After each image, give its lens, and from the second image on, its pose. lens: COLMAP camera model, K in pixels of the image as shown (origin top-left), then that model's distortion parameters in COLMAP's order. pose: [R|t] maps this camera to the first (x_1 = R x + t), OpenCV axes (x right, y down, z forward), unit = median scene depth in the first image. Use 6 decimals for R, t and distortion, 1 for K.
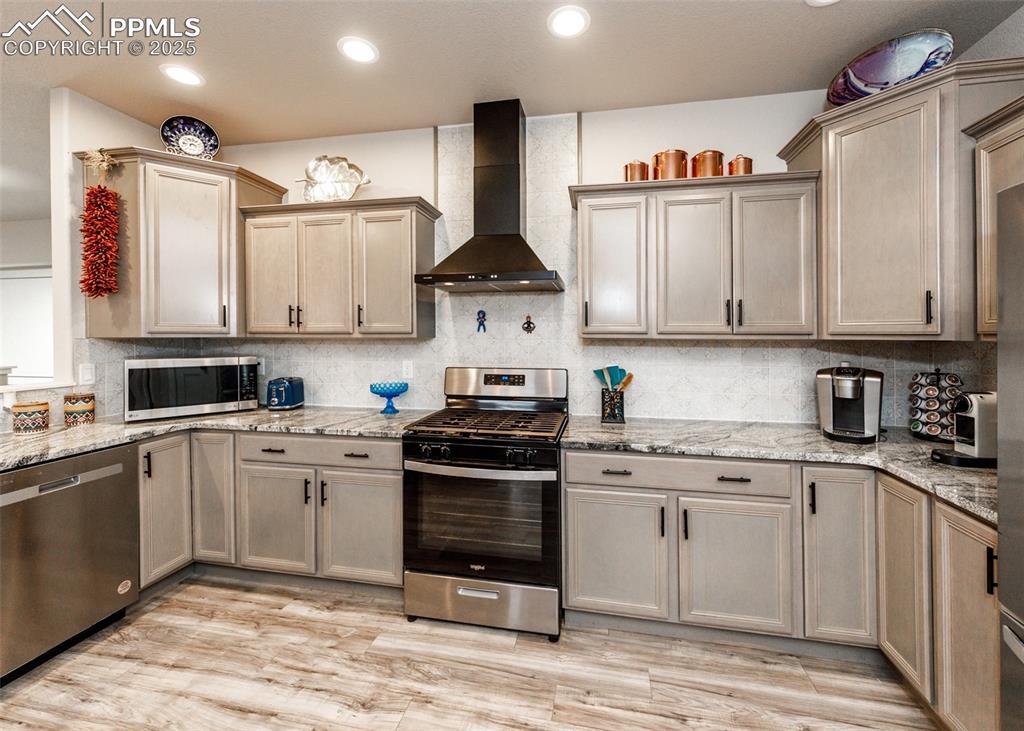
lens RADIAL K [[413.5, 0, 523.1], [0, 413.5, 333.8], [0, 0, 1]] dist [0.007910, -0.001858]
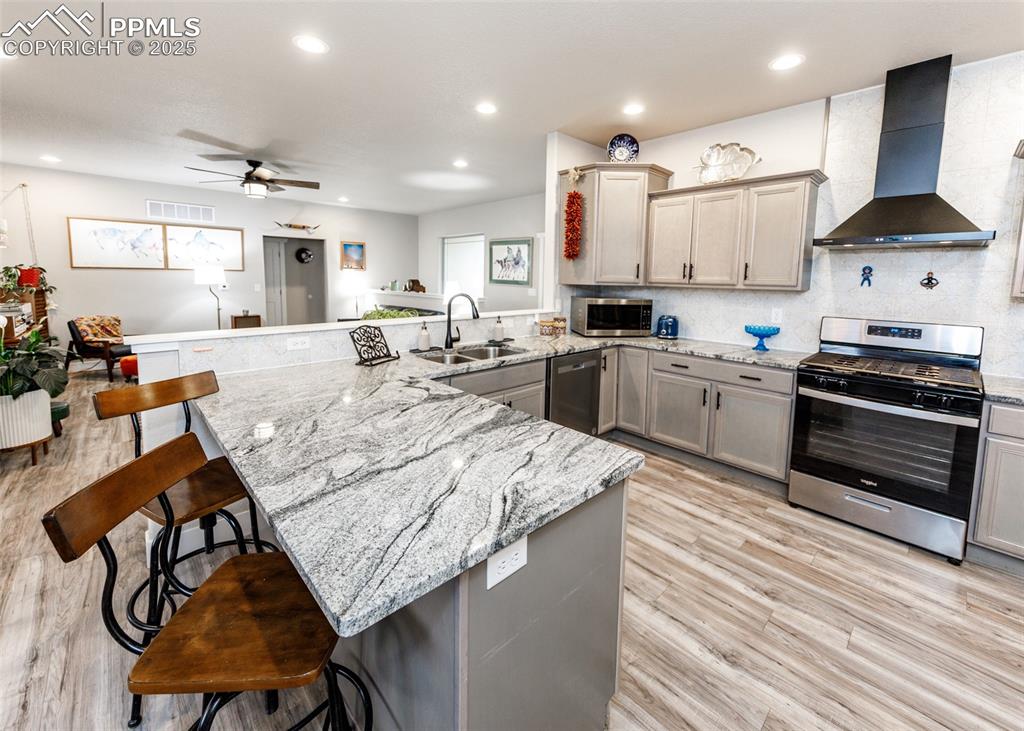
lens RADIAL K [[413.5, 0, 505.8], [0, 413.5, 316.4], [0, 0, 1]] dist [0.007910, -0.001858]
pose [[0.812718, 0.069870, -0.578453, -0.279218], [-0.014052, 0.994846, 0.100423, -0.026789], [0.582488, -0.073488, 0.809511, -0.525021]]
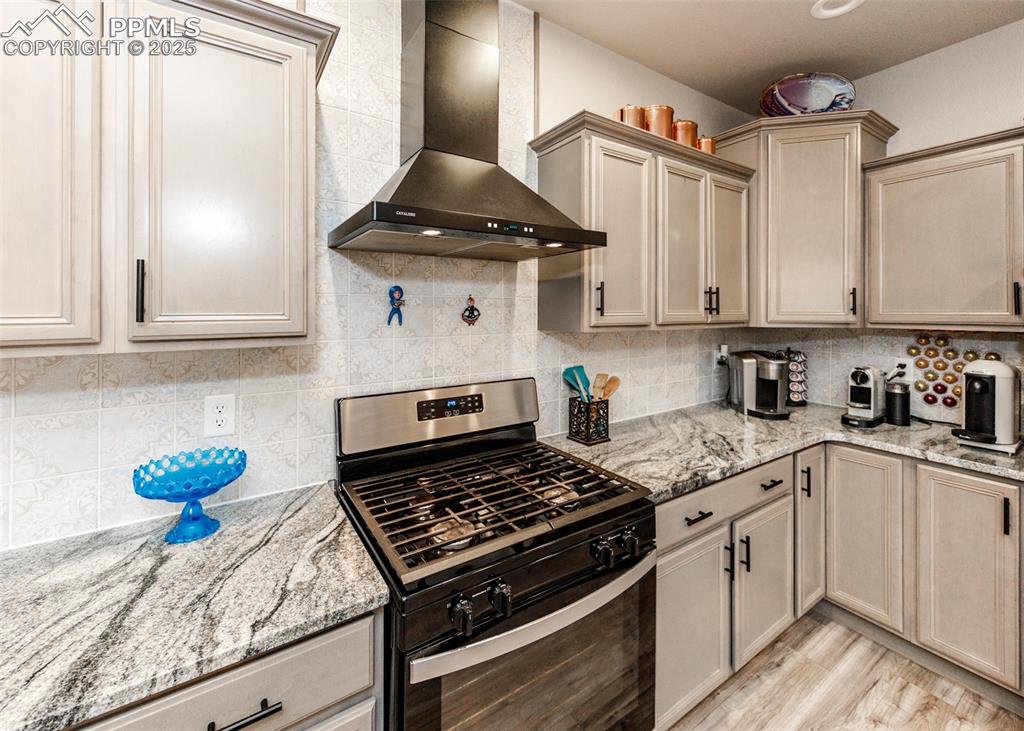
lens RADIAL K [[413.5, 0, 490.9], [0, 413.5, 309.4], [0, 0, 1]] dist [0.007910, -0.001858]
pose [[0.726532, -0.000245, 0.687133, -0.470553], [0.001260, 0.999999, -0.000976, -0.030041], [-0.687132, 0.001575, 0.726531, 0.620061]]
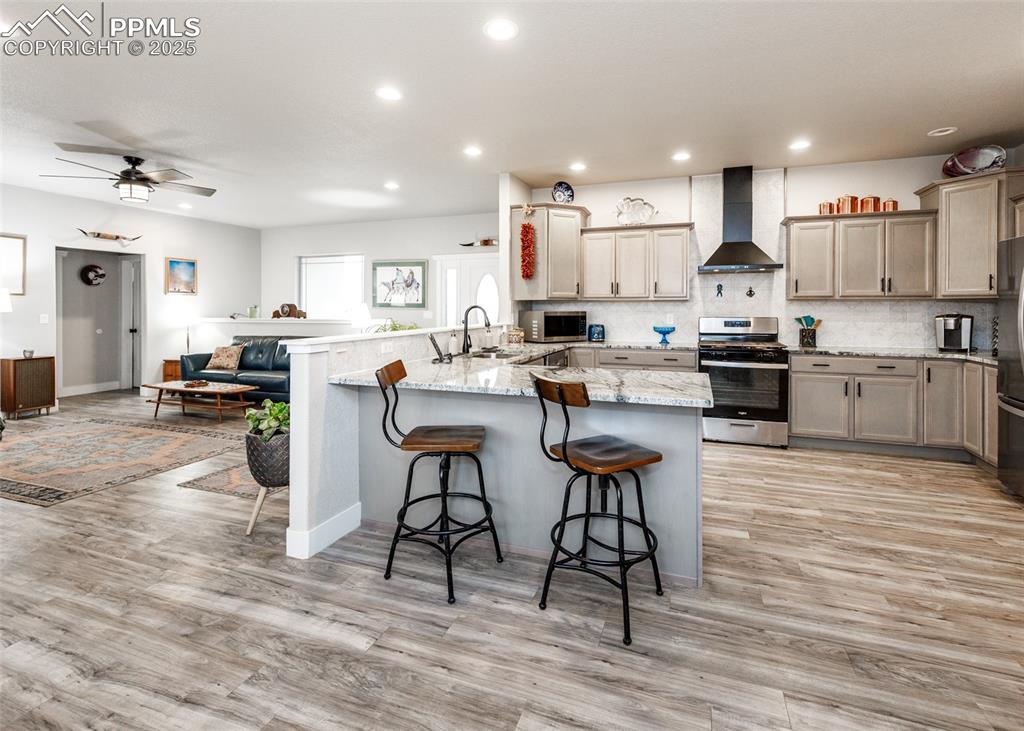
lens RADIAL K [[468.0, 0, 524.1], [0, 468.0, 313.0], [0, 0, 1]] dist [0.000908, 0.000810]
pose [[0.987949, 0.002140, -0.154763, -0.725977], [0.000440, 0.999862, 0.016637, 0.036895], [0.154777, -0.016504, 0.987812, -1.255601]]
